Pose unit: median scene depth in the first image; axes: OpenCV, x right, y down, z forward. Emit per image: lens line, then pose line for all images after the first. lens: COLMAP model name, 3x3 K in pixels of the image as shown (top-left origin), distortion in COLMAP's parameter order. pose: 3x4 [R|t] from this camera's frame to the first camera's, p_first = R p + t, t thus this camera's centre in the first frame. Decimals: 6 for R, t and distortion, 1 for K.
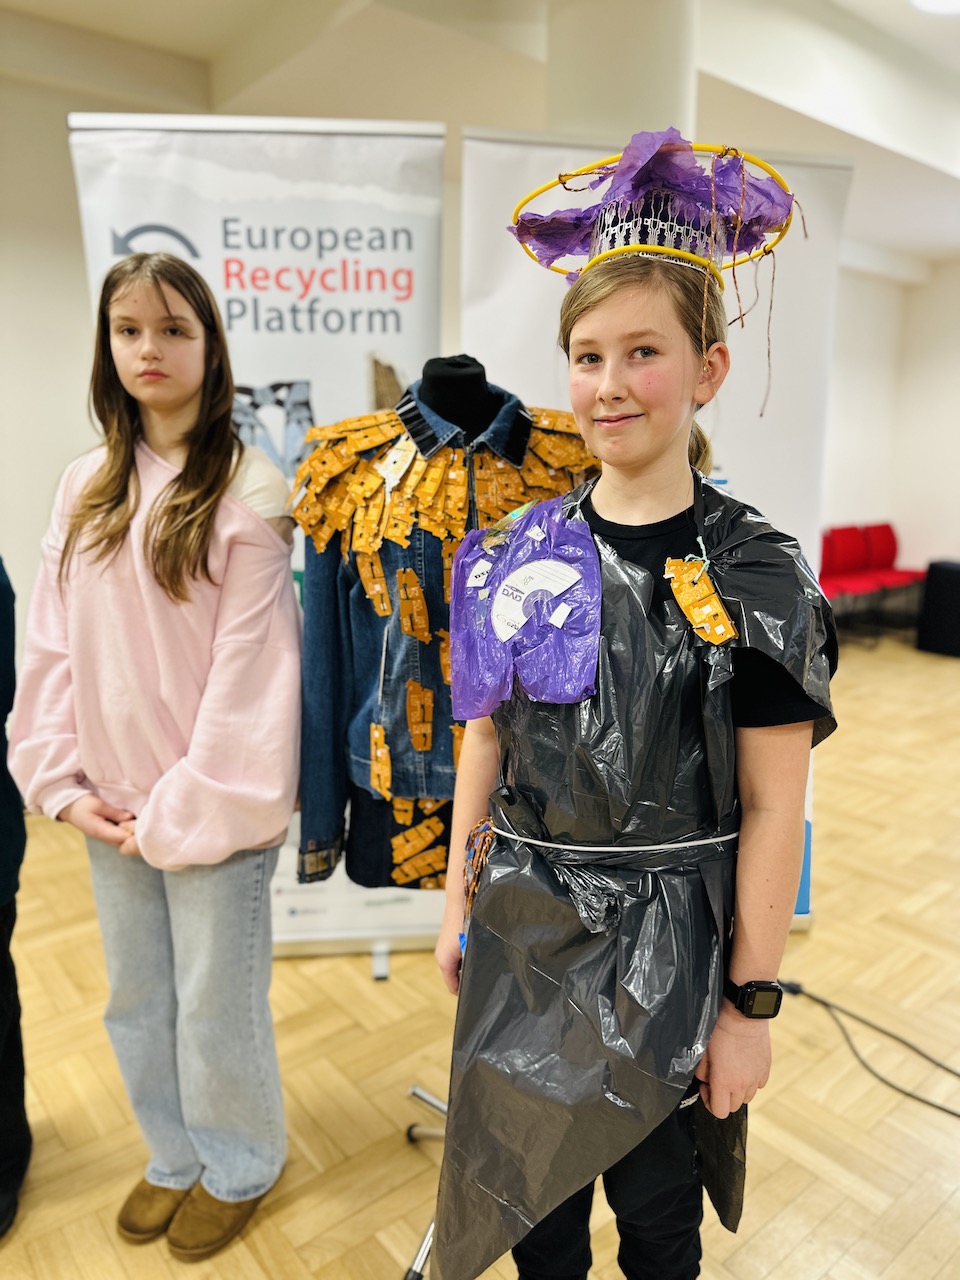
lens RADIAL K [[919.6, 0, 480.0], [0, 919.6, 640.0], [0, 0, 1]] dist [-0.000497, 0.002229]
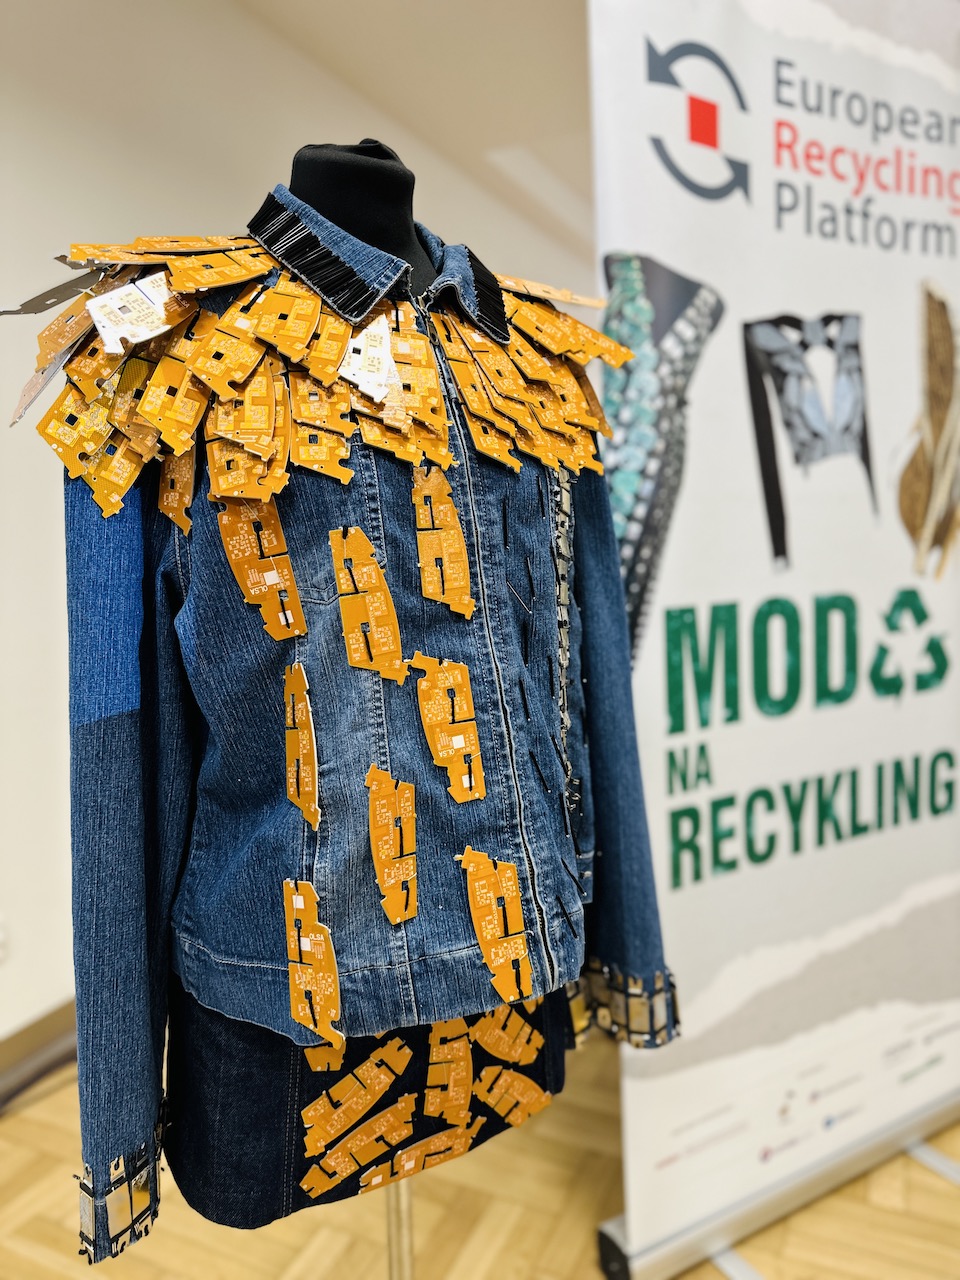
lens RADIAL K [[894.0, 0, 473.6], [0, 894.0, 630.4], [0, 0, 1]] dist [0.063321, -0.085790]
pose [[0.887570, -0.076934, 0.454203, -0.214701], [0.122579, 0.989853, -0.071870, 0.013796], [-0.444065, 0.119465, 0.887995, 0.519293]]
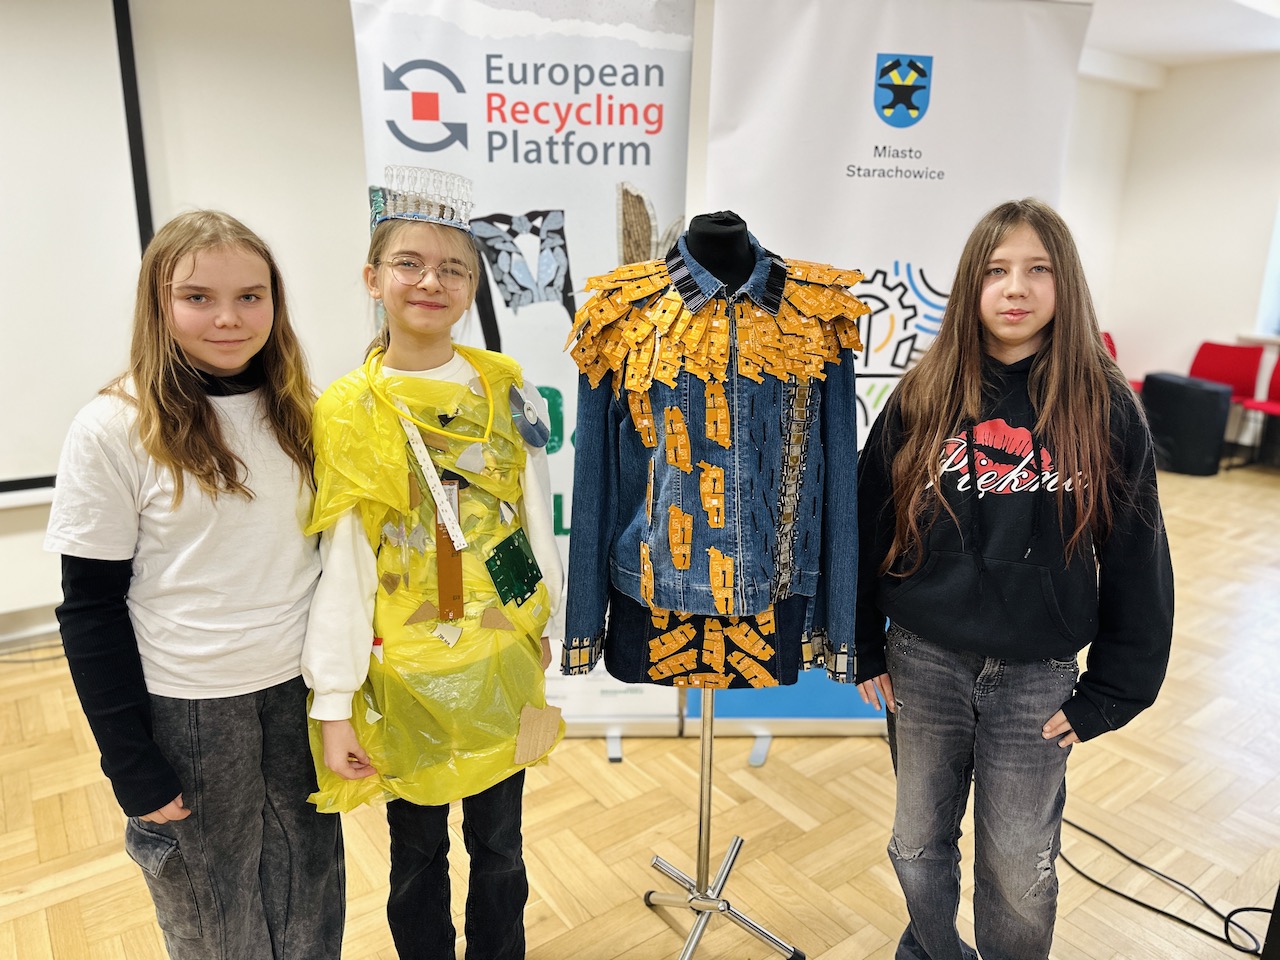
lens RADIAL K [[902.7, 0, 645.7], [0, 902.7, 483.6], [0, 0, 1]] dist [0.036408, -0.045465]
pose [[0.998587, 0.026018, -0.046336, -0.054419], [-0.023455, 0.998209, 0.055028, -0.039936], [0.047685, -0.053863, 0.997409, -0.104912]]
